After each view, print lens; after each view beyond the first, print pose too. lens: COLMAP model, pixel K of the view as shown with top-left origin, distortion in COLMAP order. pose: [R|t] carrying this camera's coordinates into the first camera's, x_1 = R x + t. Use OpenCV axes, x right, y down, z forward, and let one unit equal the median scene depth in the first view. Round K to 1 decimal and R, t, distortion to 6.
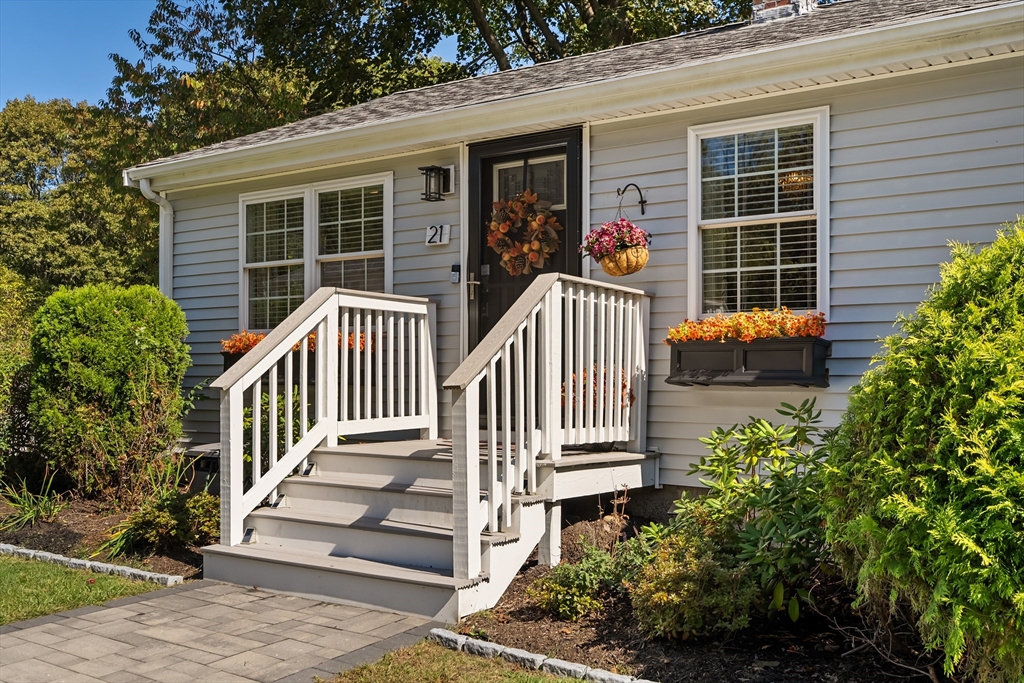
lens RADIAL K [[1005.0, 0, 511.2], [0, 1005.0, 347.0], [0, 0, 1]] dist [0.007684, 0.008757]
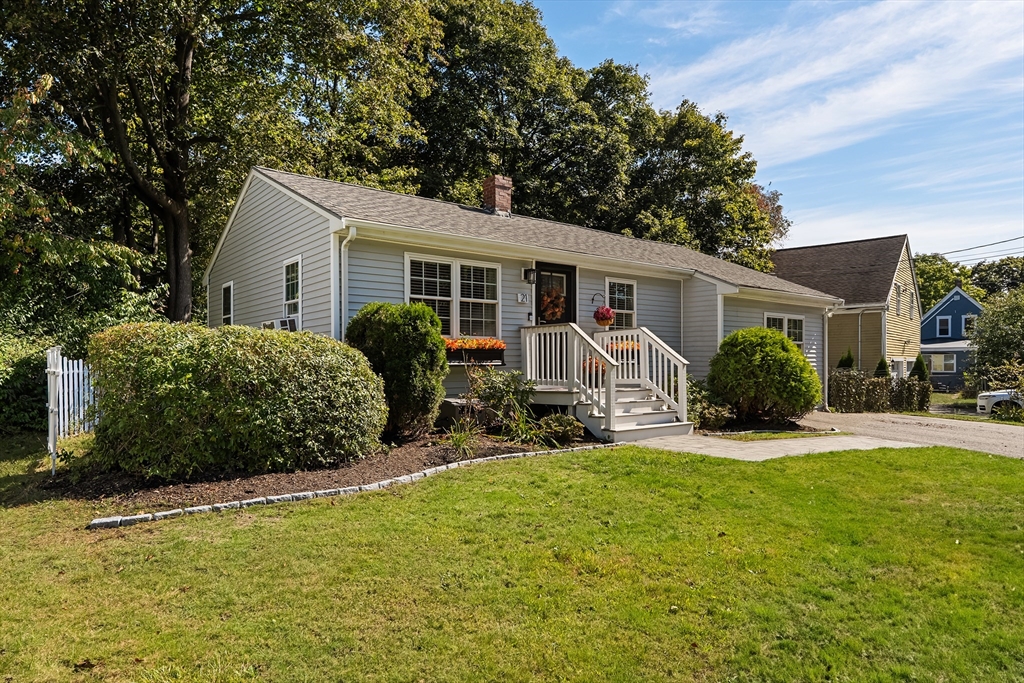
lens RADIAL K [[603.3, 0, 512.0], [0, 603.3, 341.5], [0, 0, 1]] dist [-0.000958, 0.000066]
pose [[0.296821, 0.034233, 0.954319, -1.572813], [-0.016937, 0.999389, -0.030582, 0.030604], [-0.954783, -0.007086, 0.297220, 0.727015]]
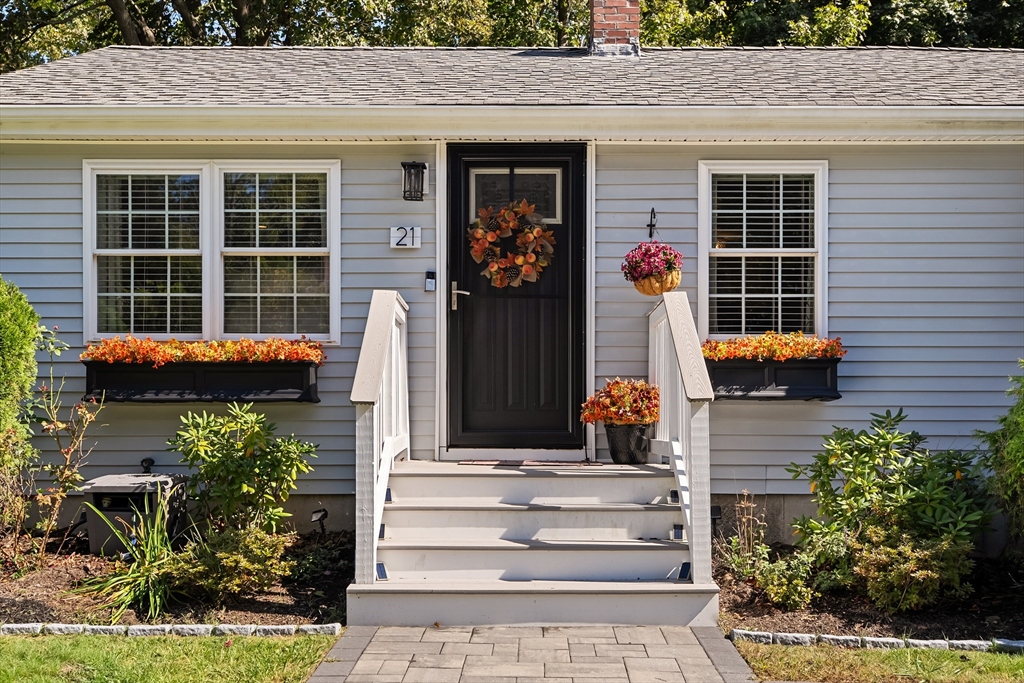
lens RADIAL K [[1123.7, 0, 512.9], [0, 1123.7, 369.2], [0, 0, 1]] dist [0.005290, -0.013094]
pose [[0.826512, 0.015703, 0.562700, -0.657557], [-0.016730, 0.999855, -0.003329, 0.012031], [-0.562671, -0.006663, 0.826654, 0.115368]]
